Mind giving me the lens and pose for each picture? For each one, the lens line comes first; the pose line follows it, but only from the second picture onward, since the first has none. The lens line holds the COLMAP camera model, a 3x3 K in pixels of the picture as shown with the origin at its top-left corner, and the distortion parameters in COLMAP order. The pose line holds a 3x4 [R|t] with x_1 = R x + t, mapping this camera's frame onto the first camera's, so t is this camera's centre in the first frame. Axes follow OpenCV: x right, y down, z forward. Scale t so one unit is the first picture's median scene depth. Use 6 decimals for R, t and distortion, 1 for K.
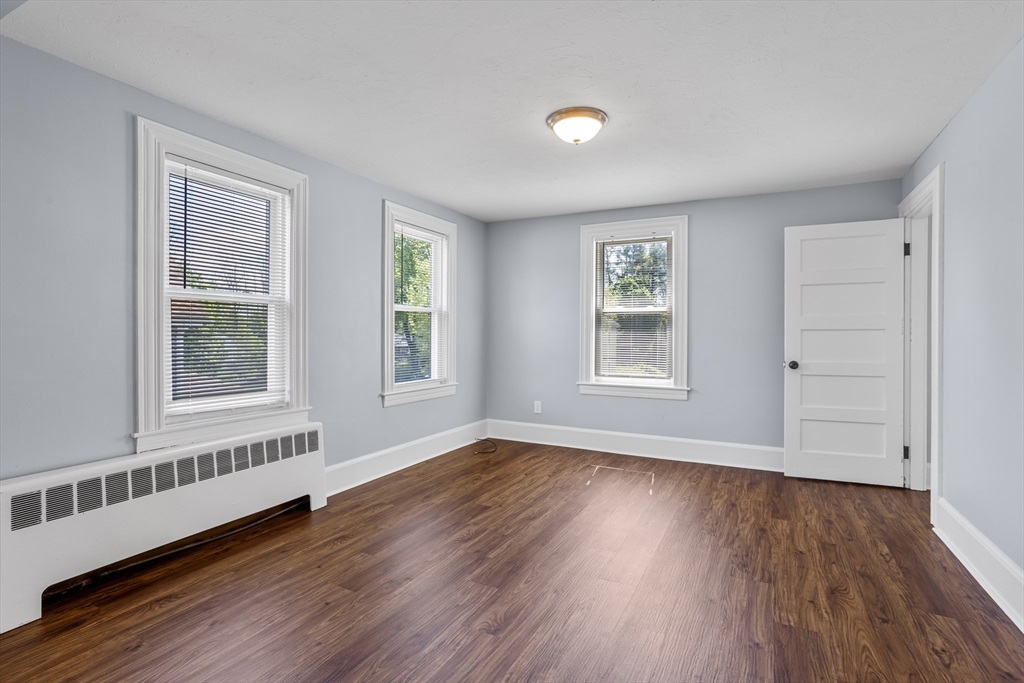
lens RADIAL K [[494.8, 0, 504.3], [0, 494.8, 338.9], [0, 0, 1]] dist [-0.042558, 0.021986]
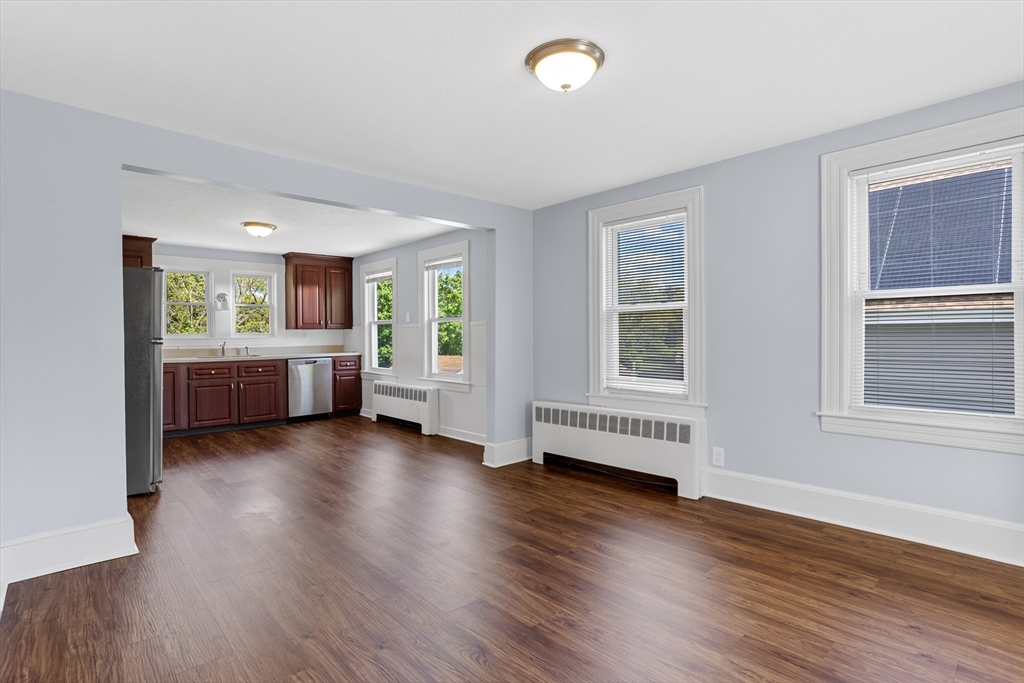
lens RADIAL K [[503.8, 0, 512.9], [0, 503.8, 337.7], [0, 0, 1]] dist [-0.046580, 0.024822]
pose [[-0.320438, 0.005245, -0.947255, 0.723591], [0.003213, 0.999985, 0.004450, -0.010003], [0.947264, -0.001618, -0.320450, 0.921504]]
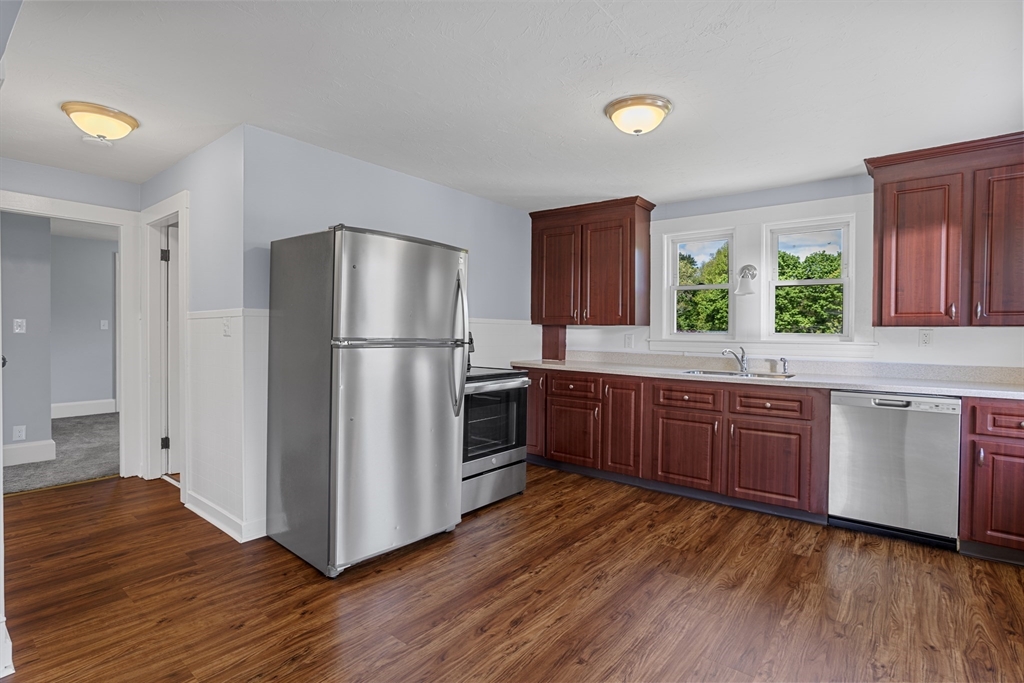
lens RADIAL K [[503.8, 0, 515.3], [0, 503.8, 341.7], [0, 0, 1]] dist [-0.046580, 0.024822]
pose [[-0.983287, -0.019578, 0.181008, -0.423601], [-0.015369, 0.999579, 0.024629, -0.021730], [-0.181414, 0.021435, -0.983173, 0.456656]]
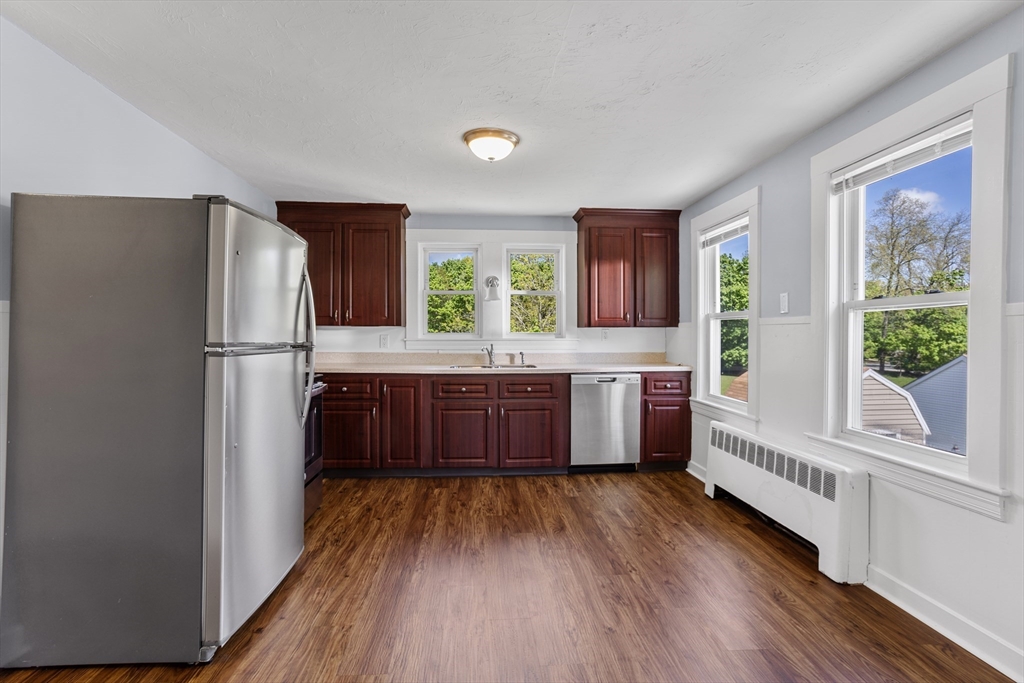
lens RADIAL K [[494.8, 0, 510.7], [0, 494.8, 339.7], [0, 0, 1]] dist [-0.042558, 0.021986]
pose [[-0.843427, -0.000351, -0.537243, -0.046830], [-0.007747, 0.999904, 0.011509, -0.018299], [0.537187, 0.013869, -0.843349, 0.423407]]
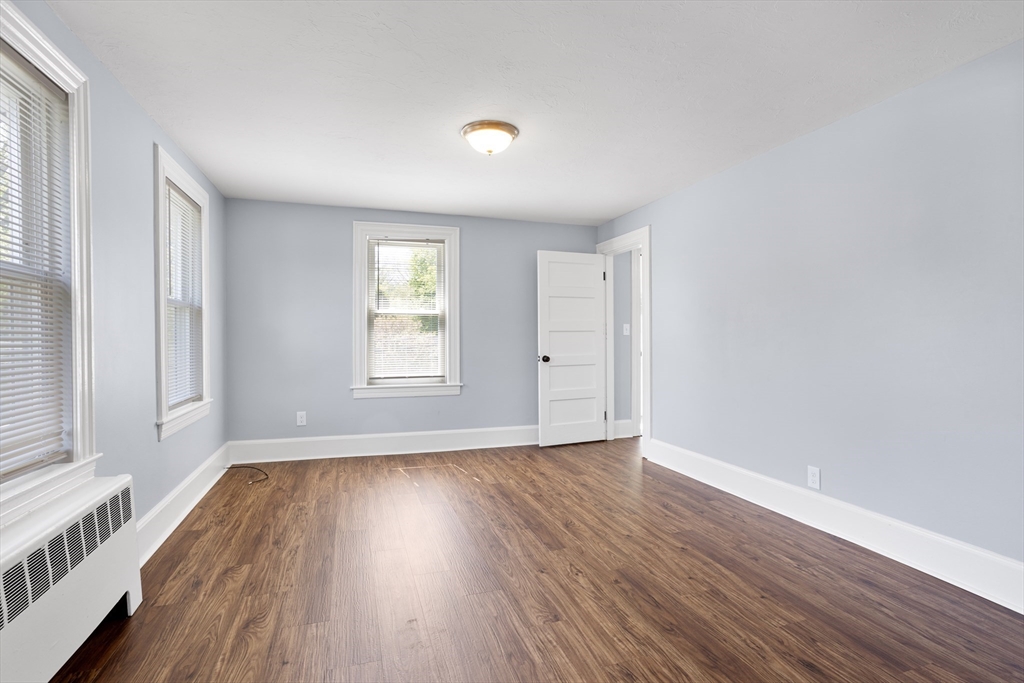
lens RADIAL K [[494.8, 0, 511.8], [0, 494.8, 339.6], [0, 0, 1]] dist [-0.042558, 0.021986]
pose [[0.687890, -0.010113, 0.725744, -0.463216], [0.011250, 0.999931, 0.003271, -0.002298], [-0.725728, 0.005915, 0.687957, 0.188934]]
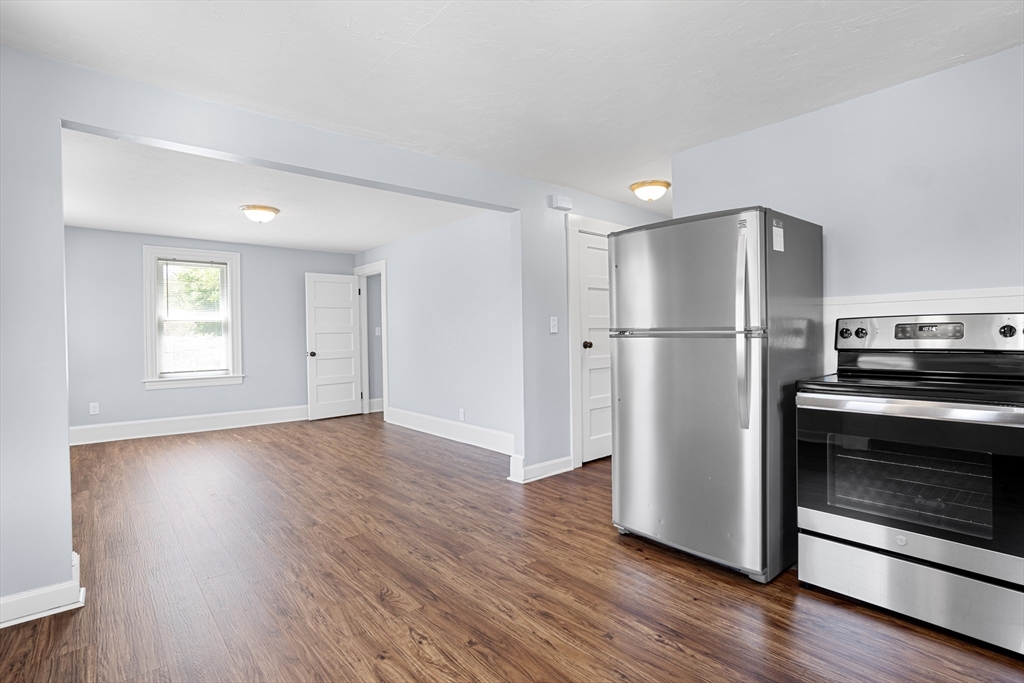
lens RADIAL K [[503.8, 0, 506.2], [0, 503.8, 341.2], [0, 0, 1]] dist [-0.046580, 0.024822]
pose [[0.368570, -0.019790, 0.929390, -0.886182], [0.021229, 0.999692, 0.012868, -0.000401], [-0.929358, 0.014987, 0.368876, -0.314834]]
